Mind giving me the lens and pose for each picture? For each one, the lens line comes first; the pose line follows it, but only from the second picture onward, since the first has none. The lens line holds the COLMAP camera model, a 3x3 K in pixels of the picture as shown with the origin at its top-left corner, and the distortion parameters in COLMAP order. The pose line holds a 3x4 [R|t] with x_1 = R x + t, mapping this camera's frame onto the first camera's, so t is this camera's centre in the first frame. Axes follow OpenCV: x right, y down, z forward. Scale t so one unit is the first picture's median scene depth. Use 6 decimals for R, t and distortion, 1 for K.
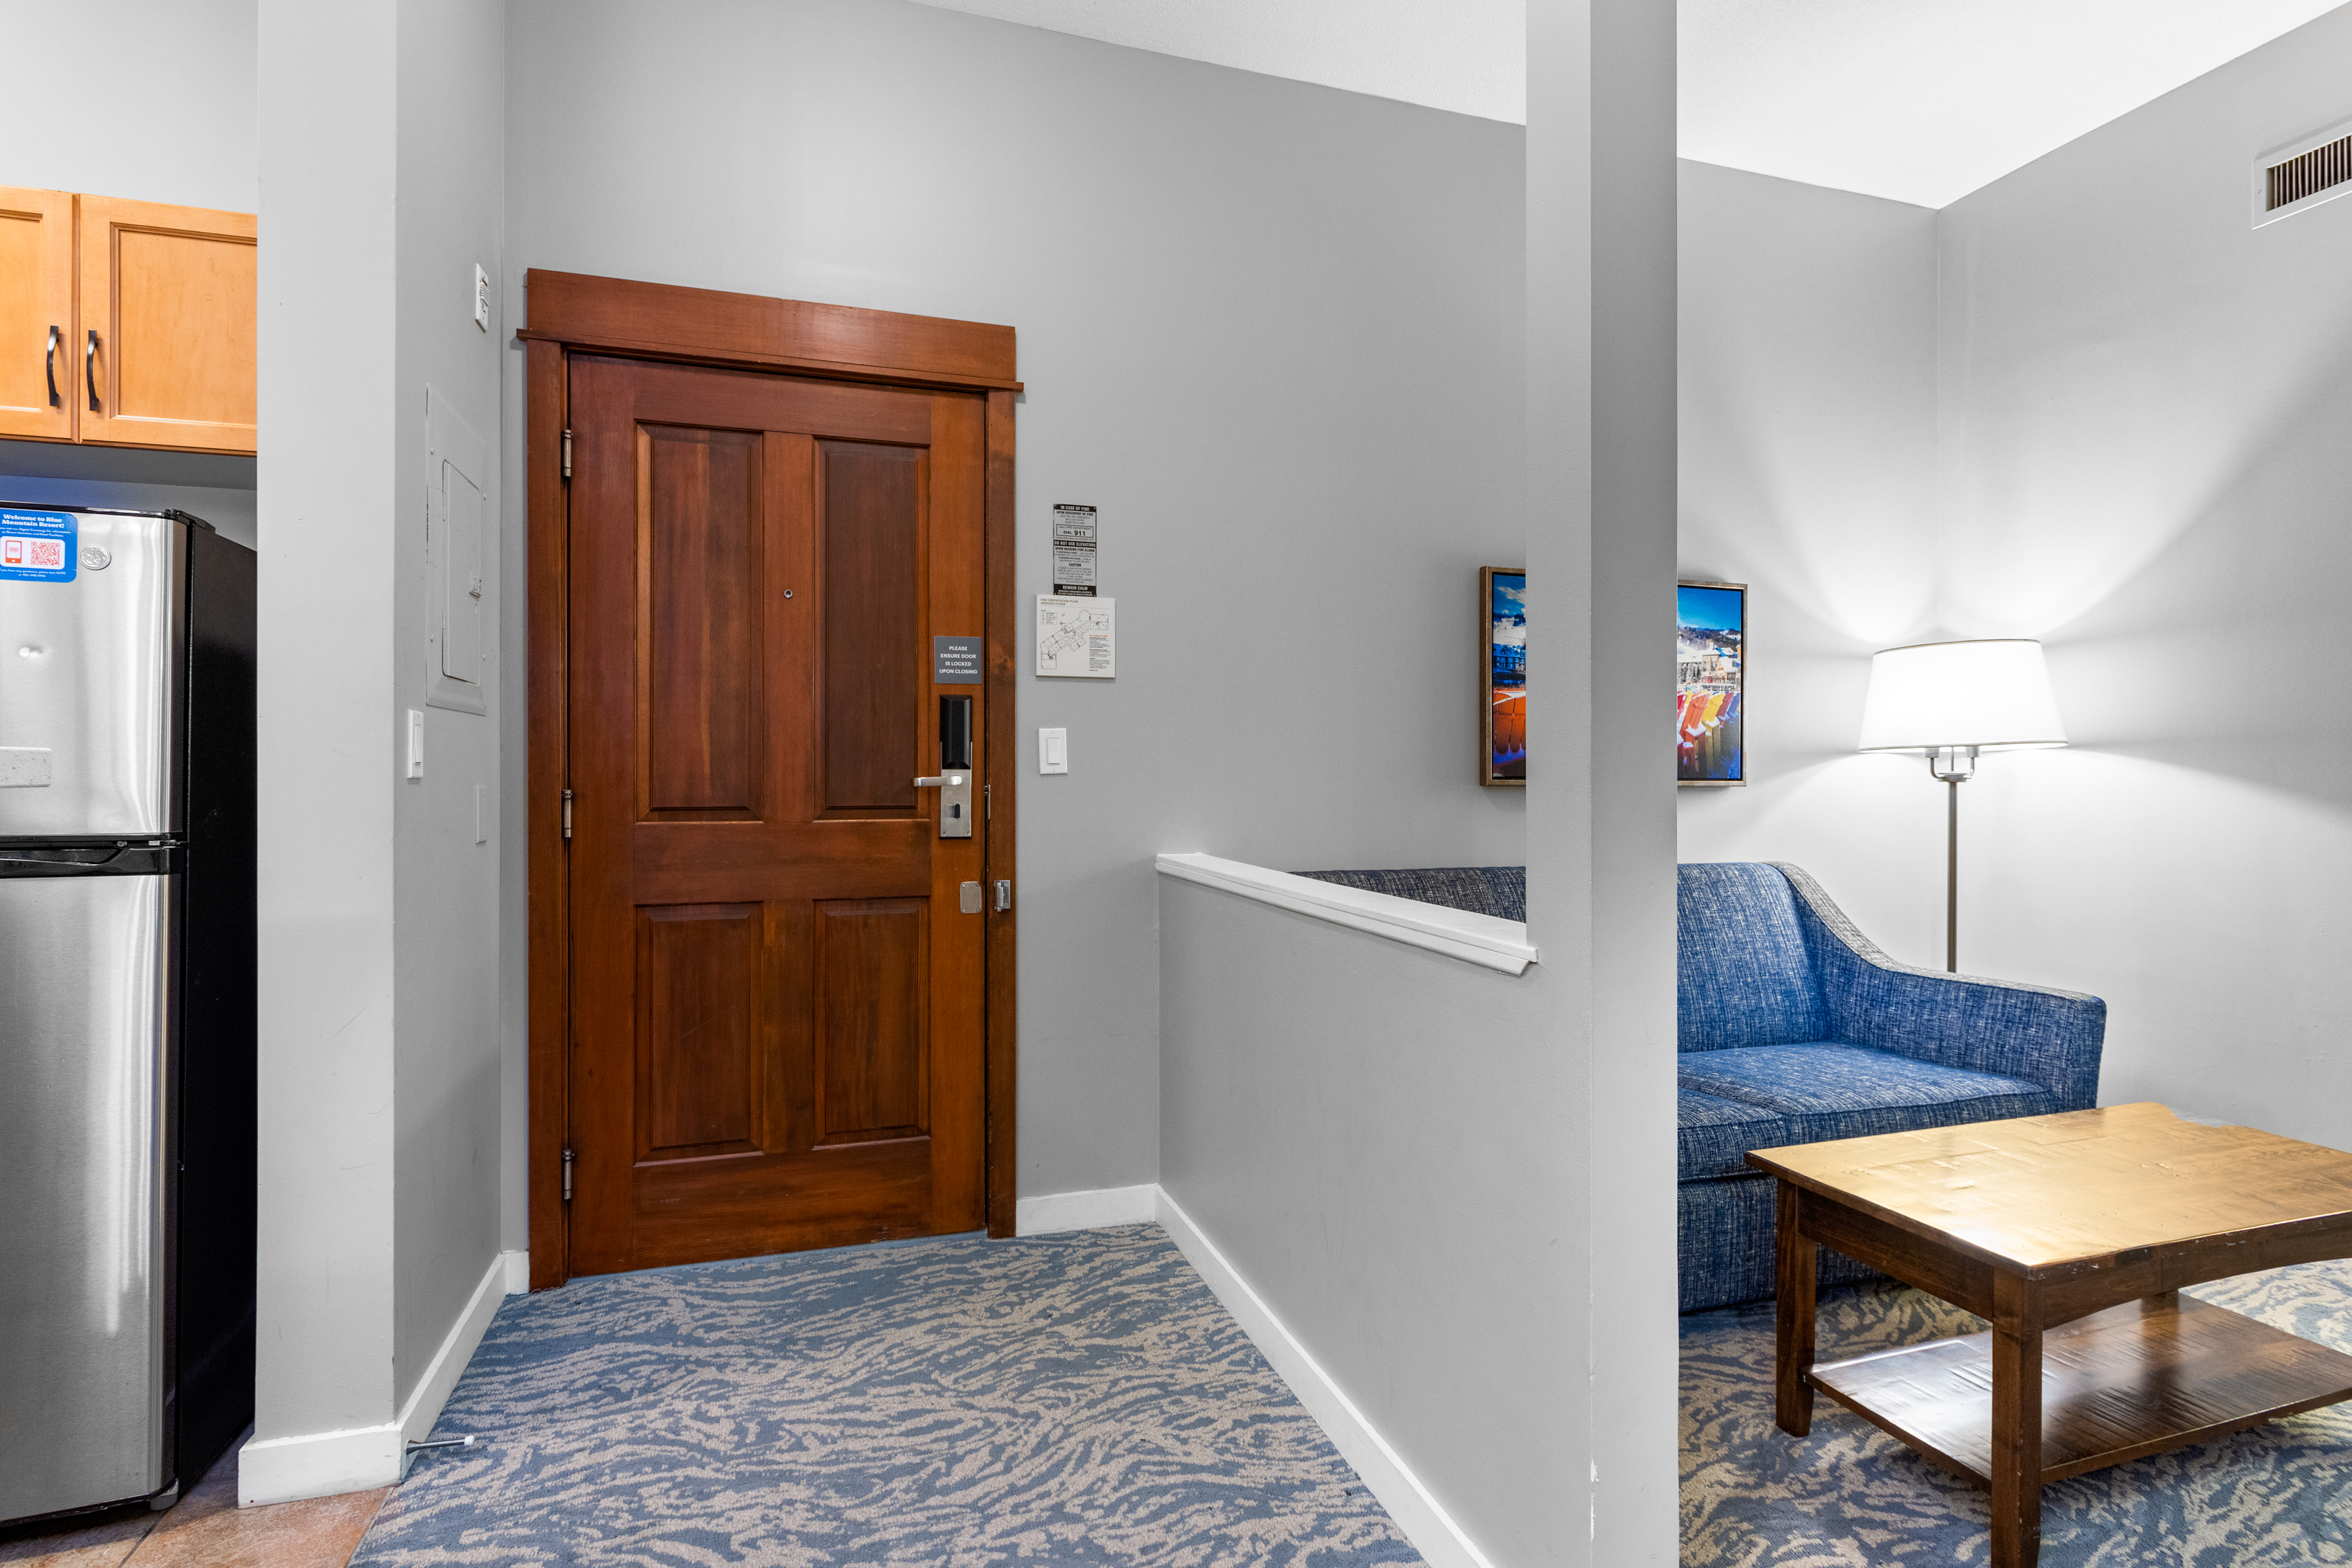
lens RADIAL K [[1154.3, 0, 1174.3], [0, 1154.3, 776.5], [0, 0, 1]] dist [-0.000862, -0.000891]
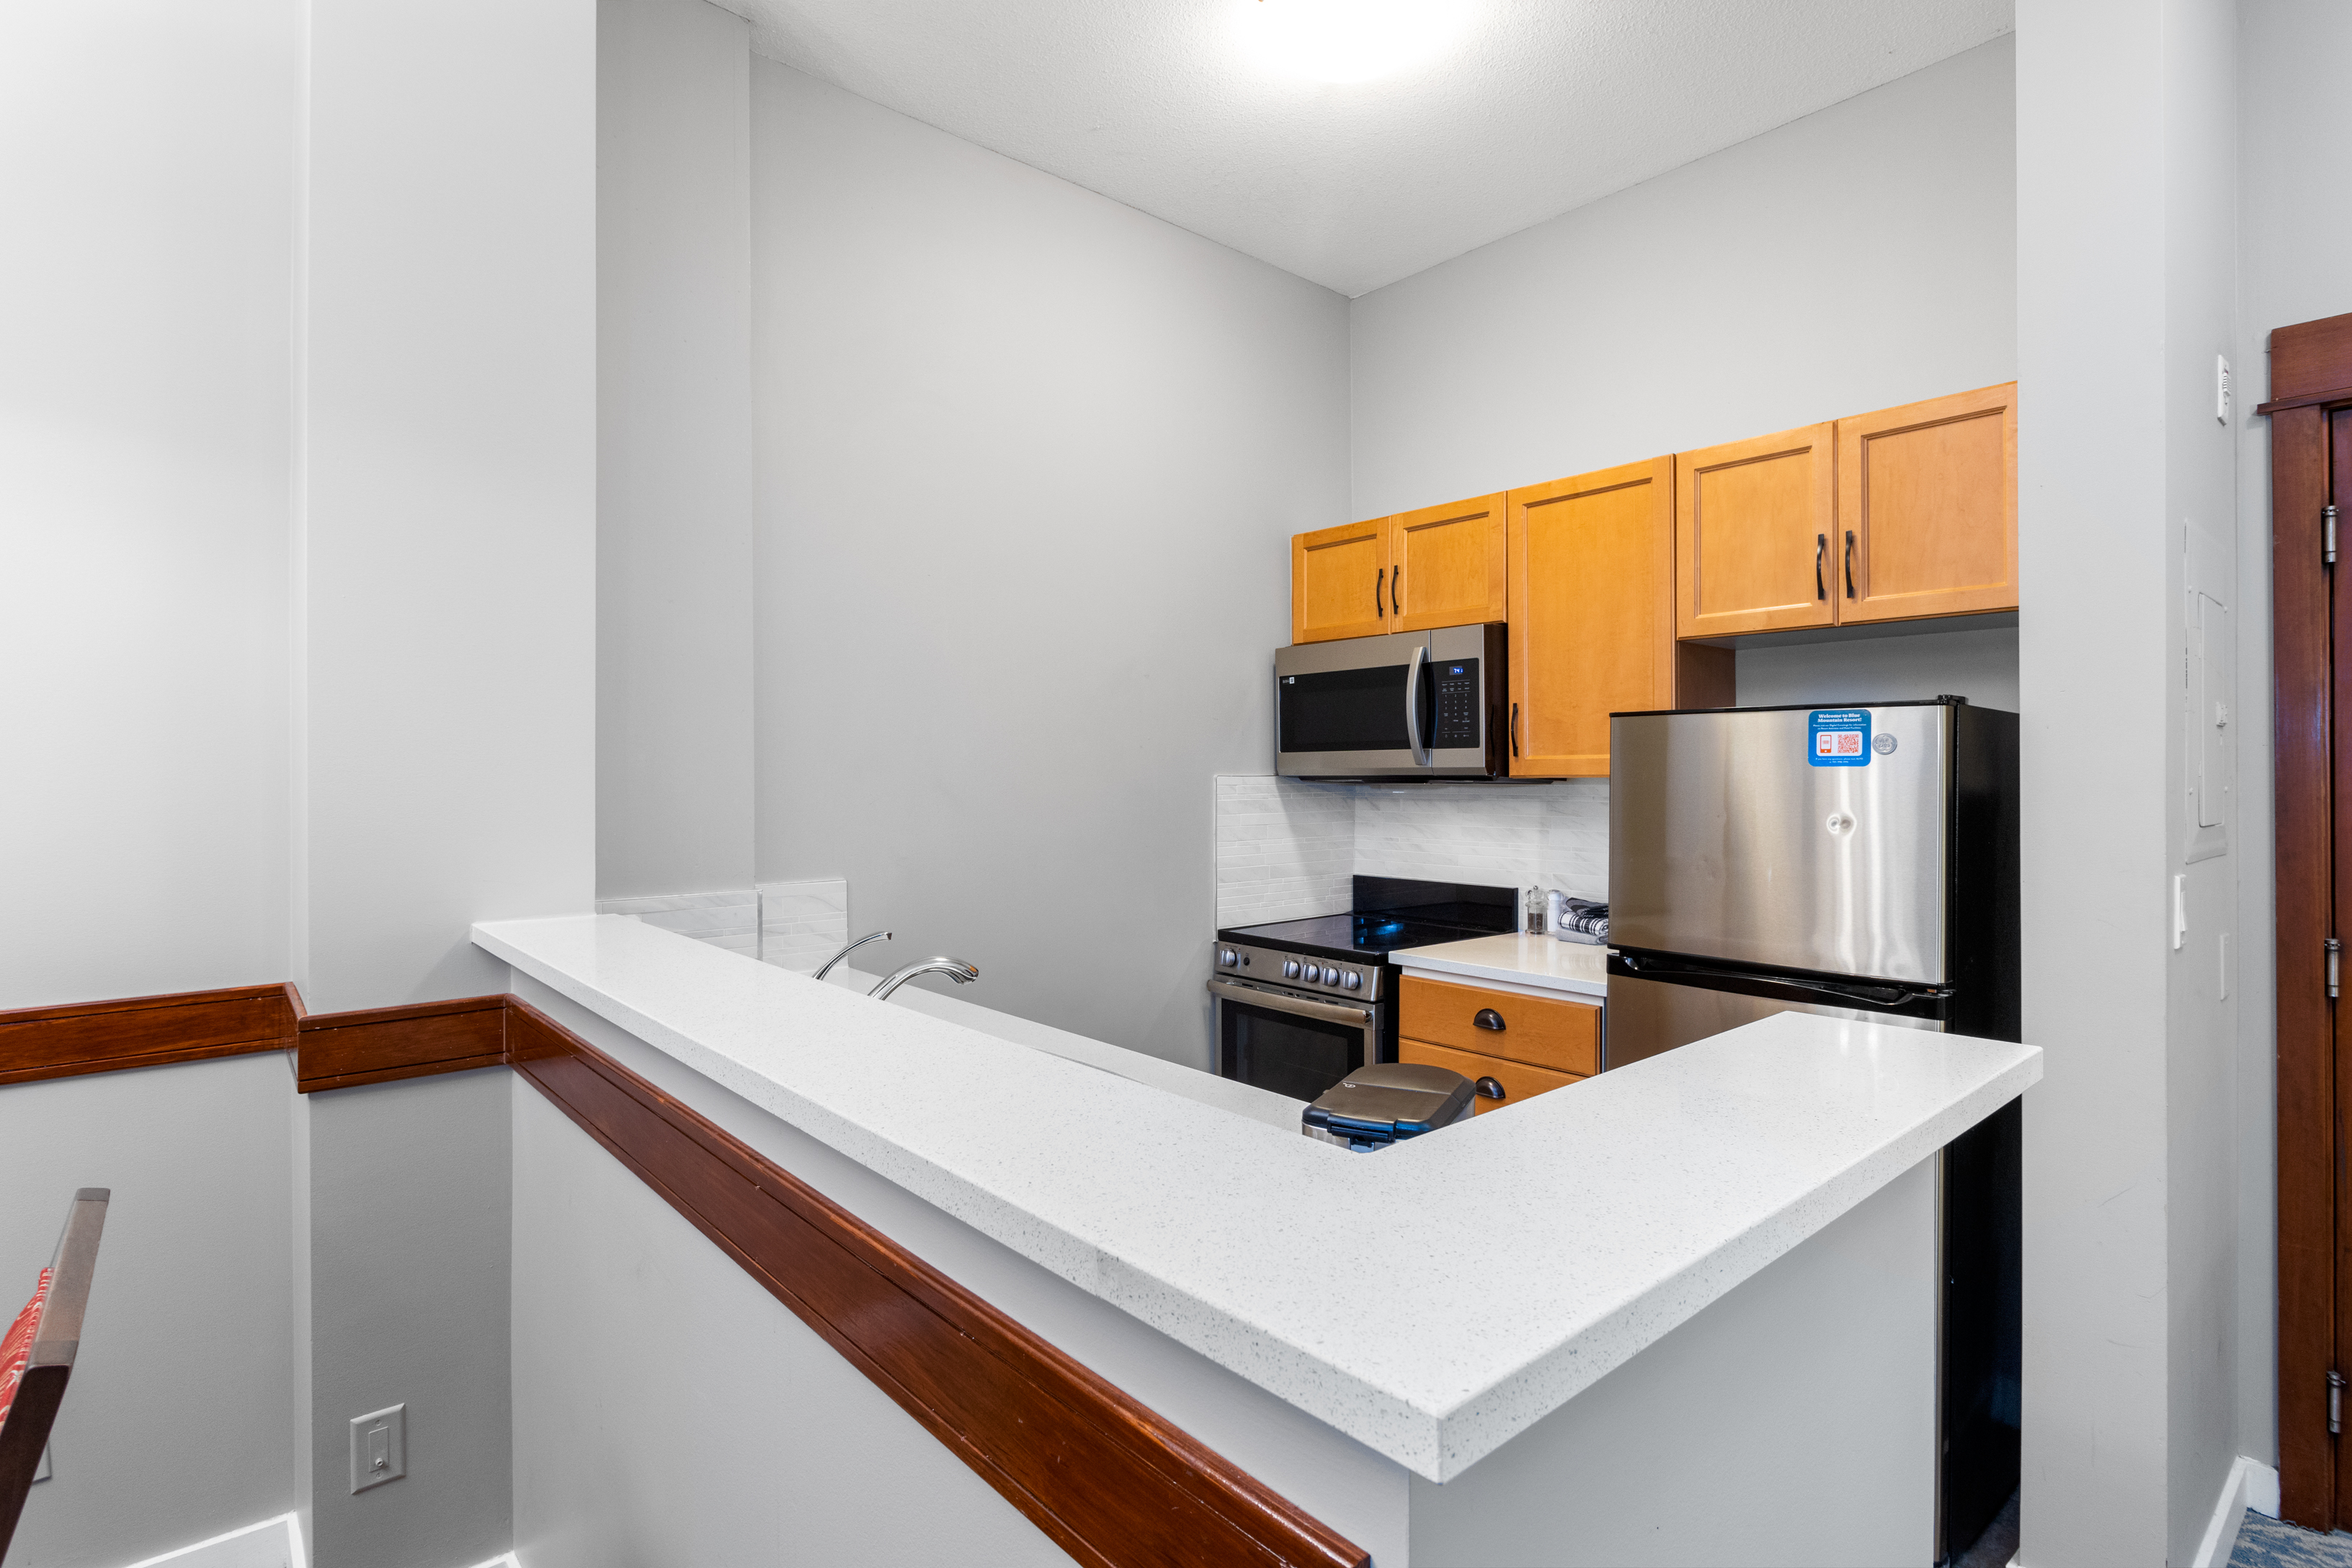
lens RADIAL K [[1154.3, 0, 1174.3], [0, 1154.3, 776.5], [0, 0, 1]] dist [-0.000862, -0.000891]
pose [[0.393834, 0.000798, -0.919181, -0.087070], [0.002475, 0.999995, 0.001928, -0.105261], [0.919178, -0.003034, 0.393830, -0.091744]]
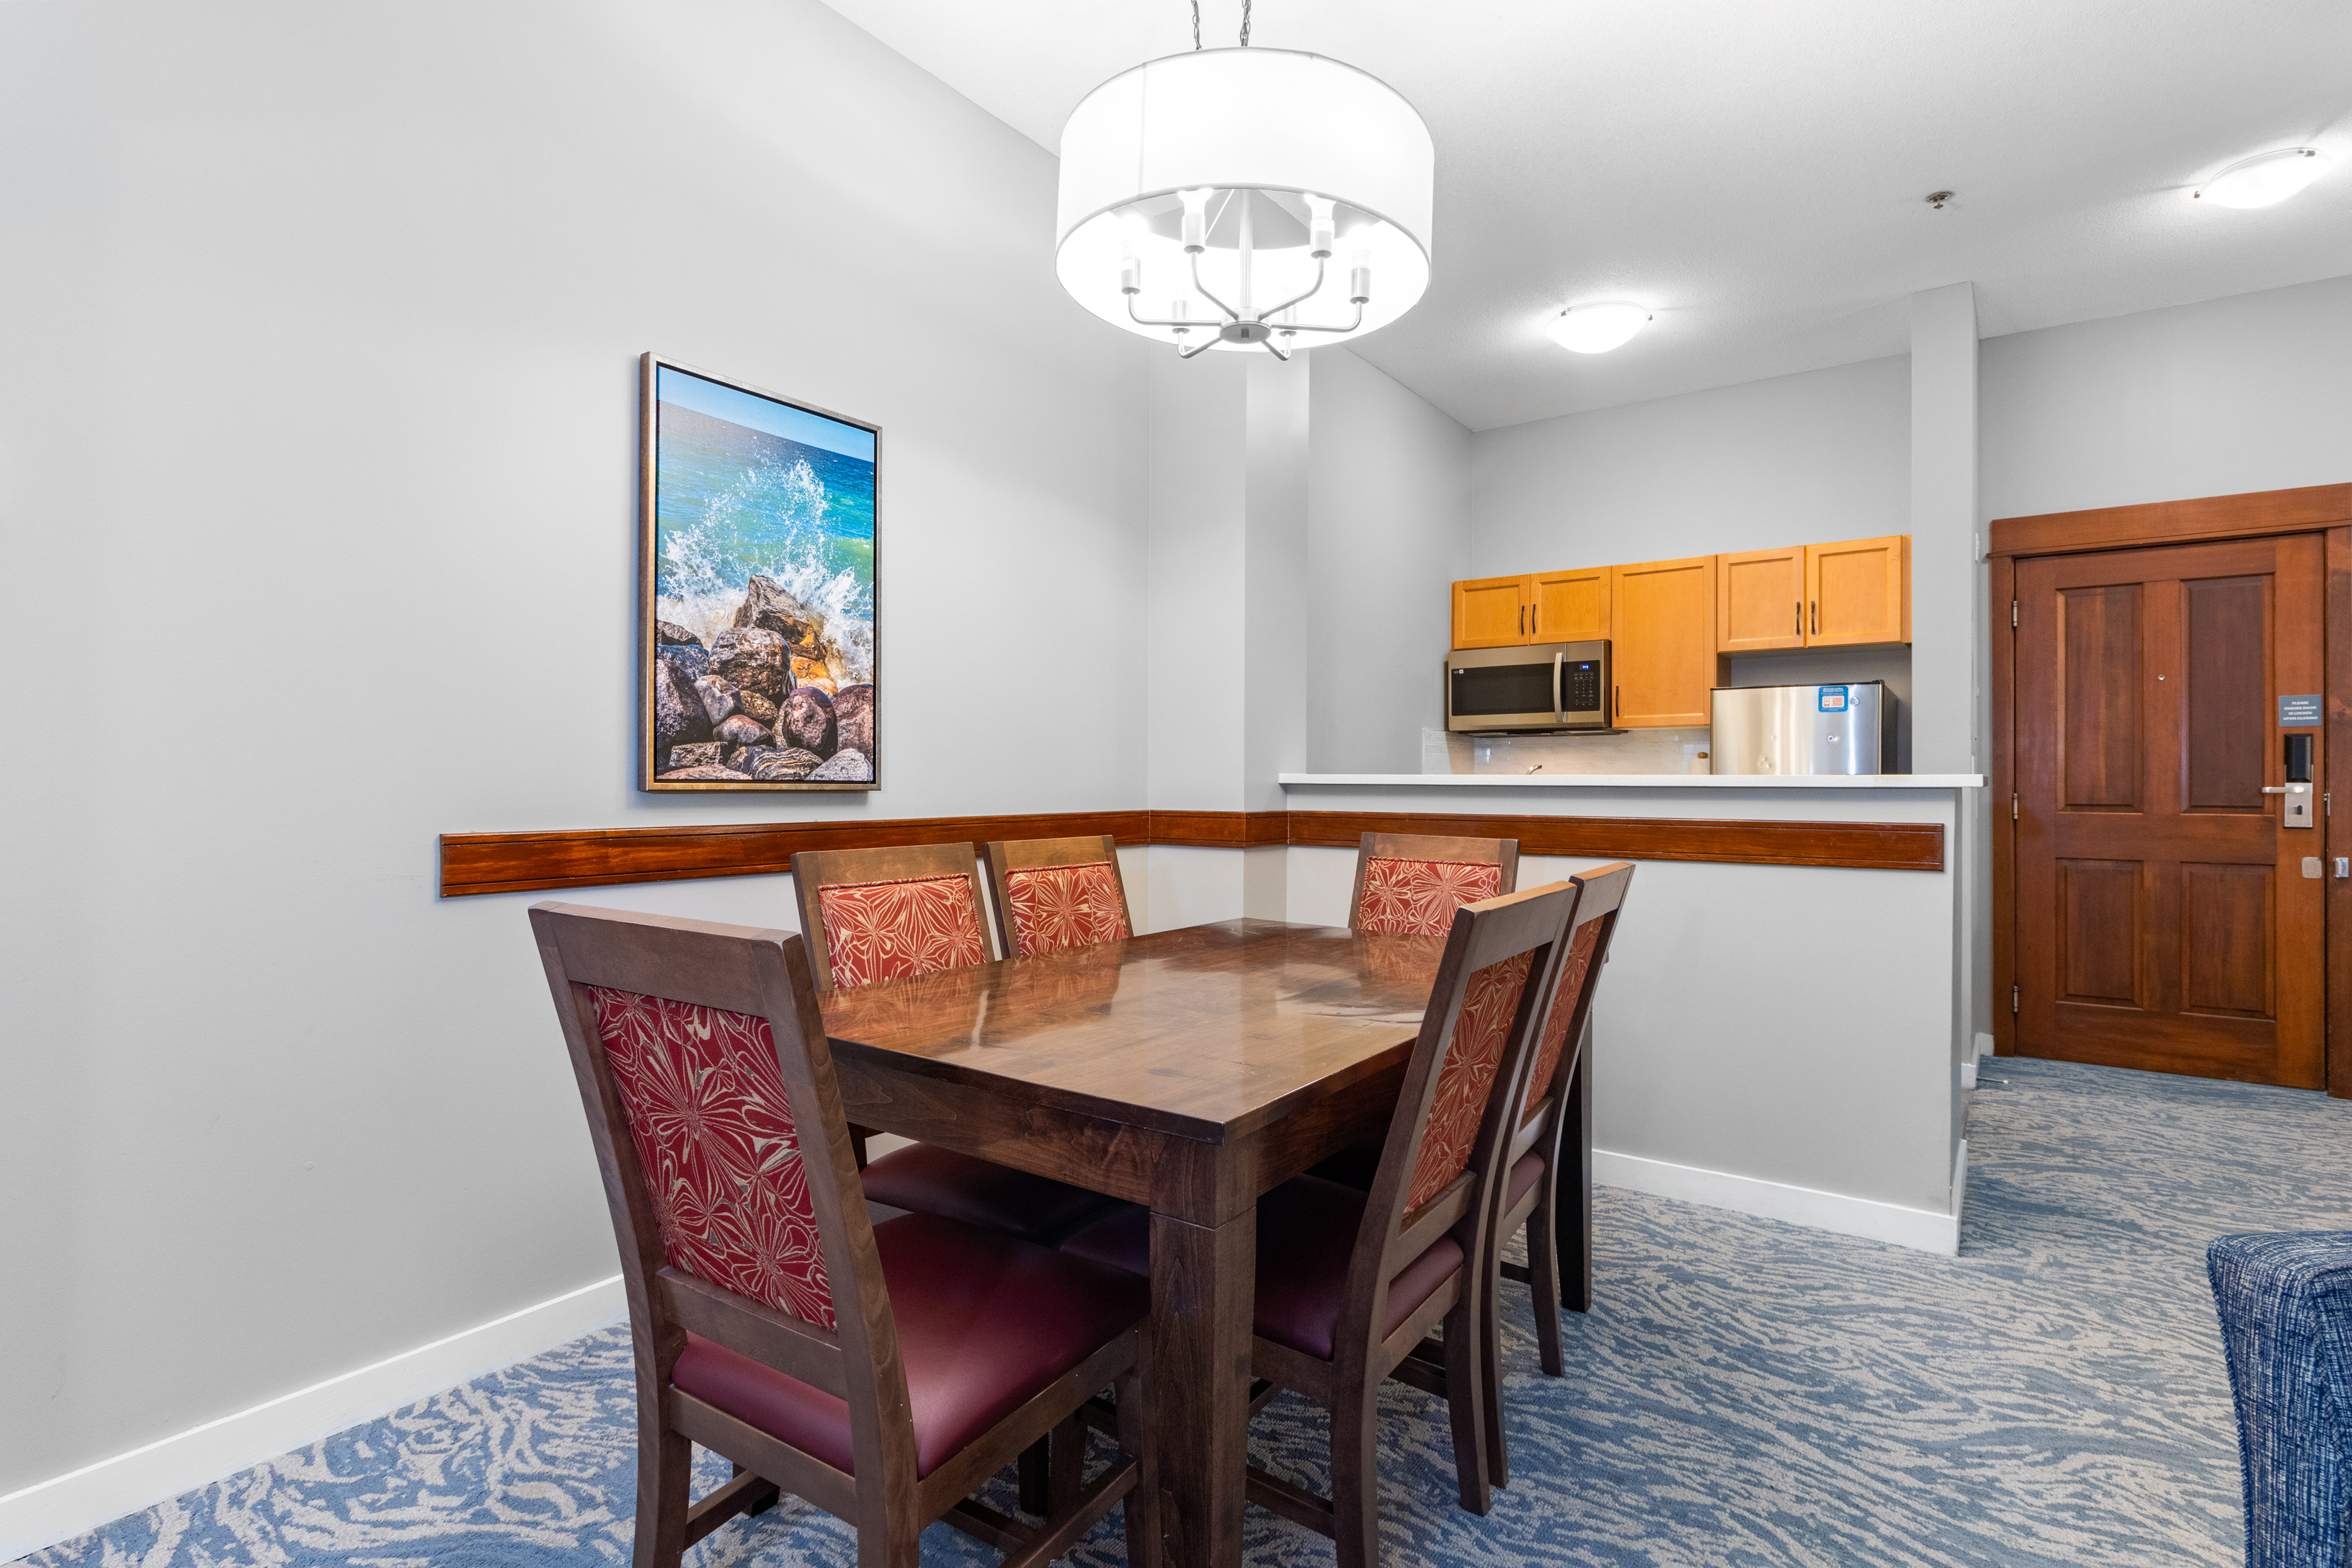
lens RADIAL K [[1154.3, 0, 1174.3], [0, 1154.3, 776.5], [0, 0, 1]] dist [-0.000862, -0.000891]
pose [[0.588263, -0.002966, -0.808664, 0.179717], [-0.003971, 0.999971, -0.006556, 0.002063], [0.808660, 0.007068, 0.588234, -1.170425]]
